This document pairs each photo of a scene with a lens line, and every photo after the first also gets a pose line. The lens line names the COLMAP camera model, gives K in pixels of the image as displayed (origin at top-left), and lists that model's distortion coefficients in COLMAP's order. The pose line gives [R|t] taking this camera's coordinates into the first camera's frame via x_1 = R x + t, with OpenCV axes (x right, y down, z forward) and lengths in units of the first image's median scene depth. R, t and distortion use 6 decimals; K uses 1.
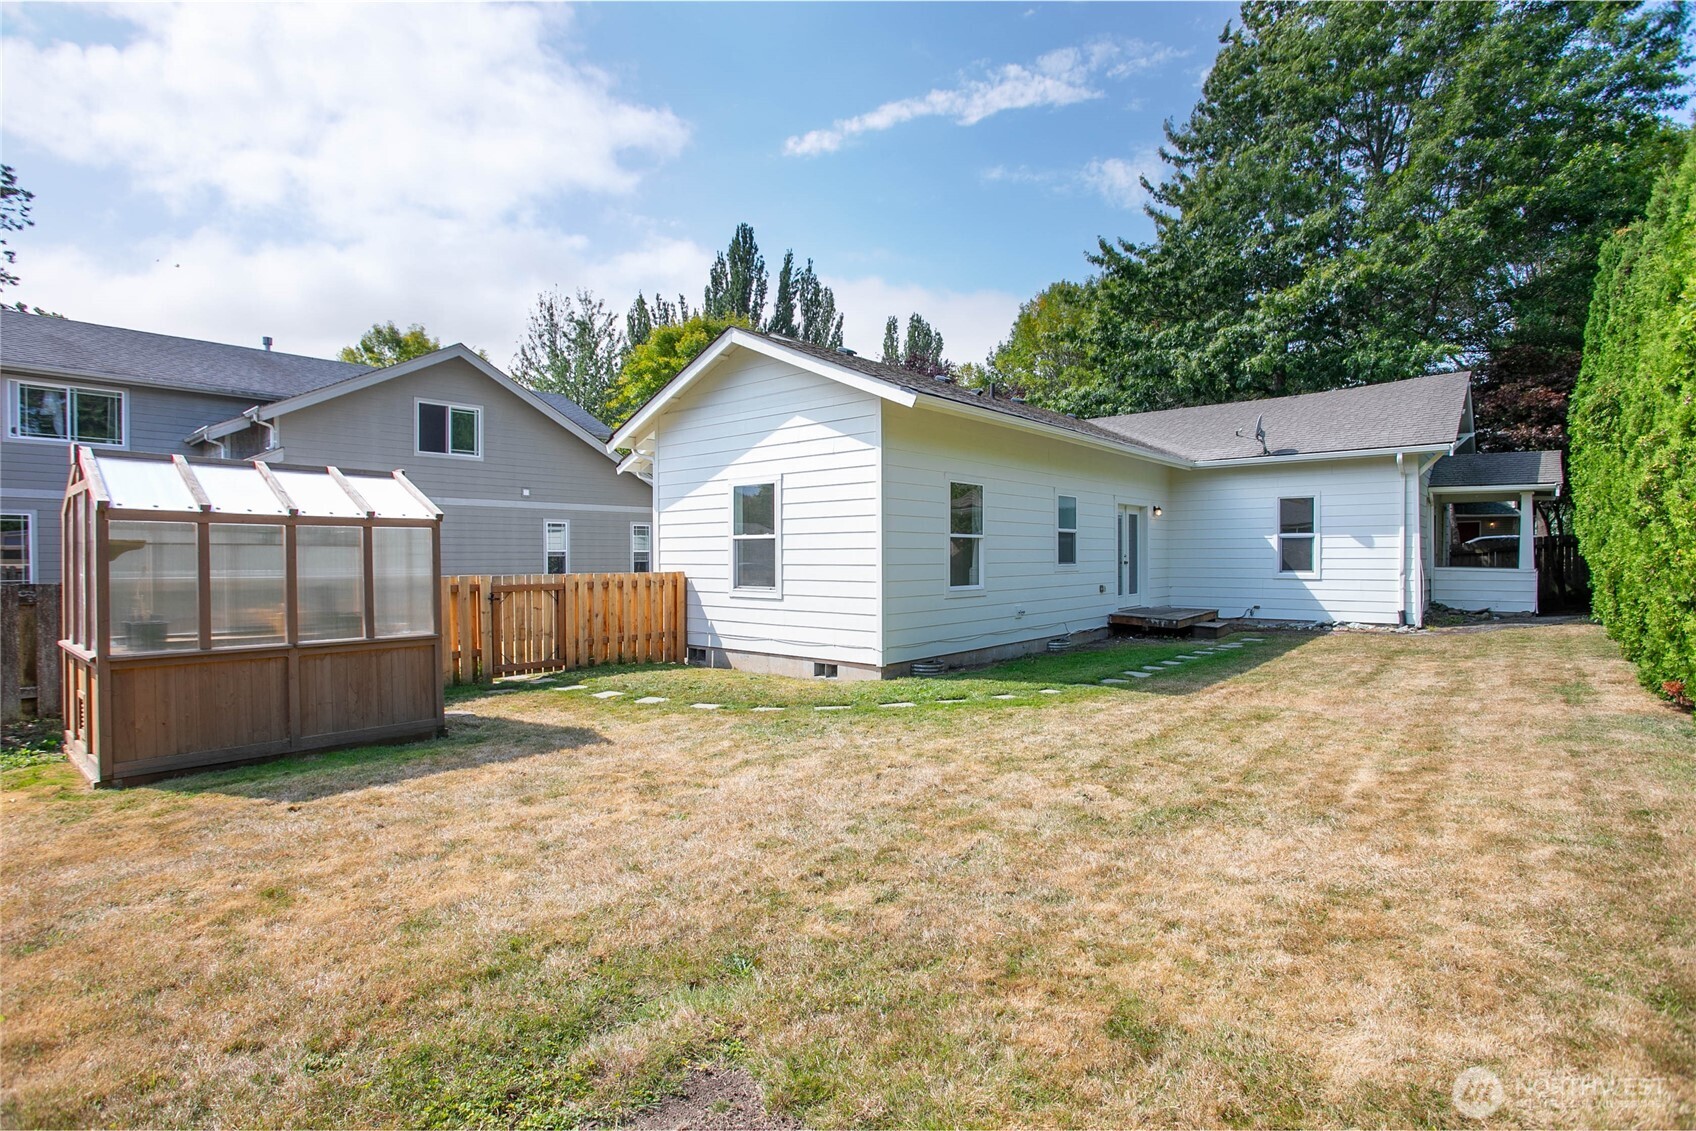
lens RADIAL K [[809.6, 0, 848.0], [0, 809.6, 565.5], [0, 0, 1]] dist [-0.084867, 0.038179]
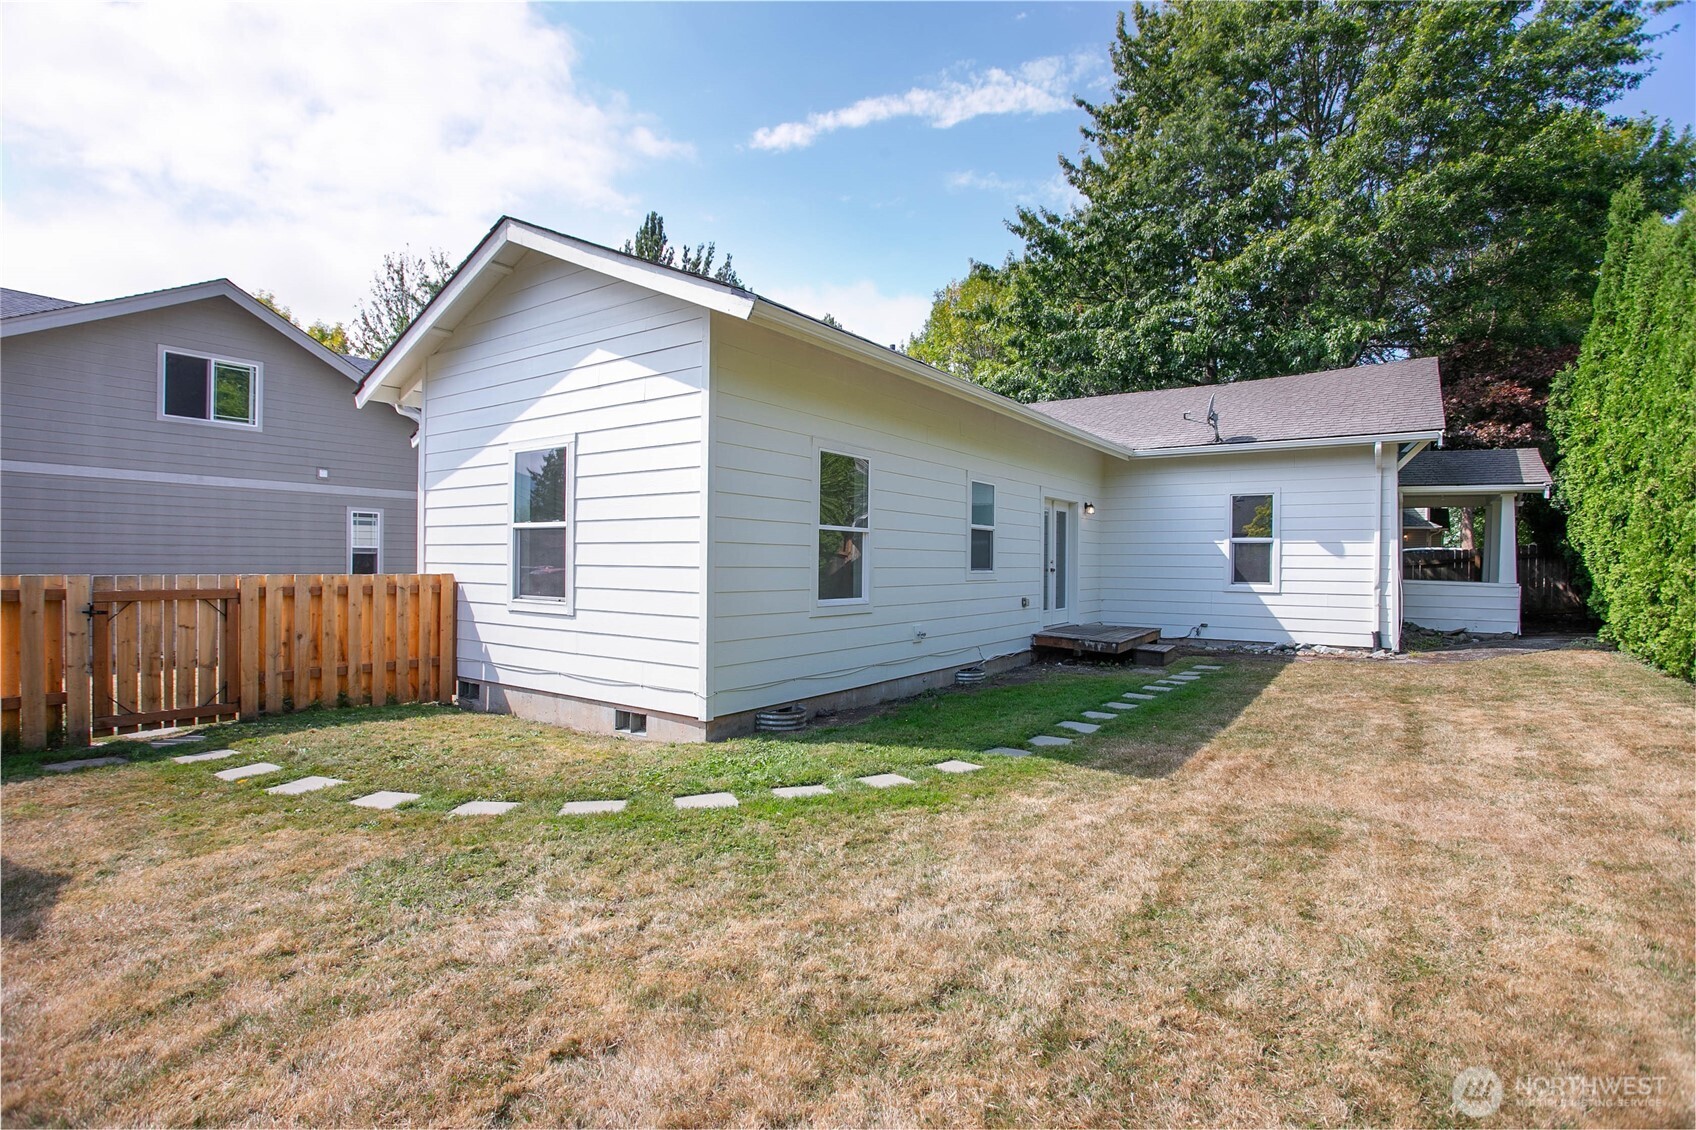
lens RADIAL K [[809.6, 0, 848.0], [0, 809.6, 565.0], [0, 0, 1]] dist [-0.084867, 0.038179]
pose [[0.994274, 0.013613, 0.105987, 0.062979], [-0.012757, 0.999880, -0.008750, 0.001323], [-0.106093, 0.007347, 0.994329, 0.244750]]
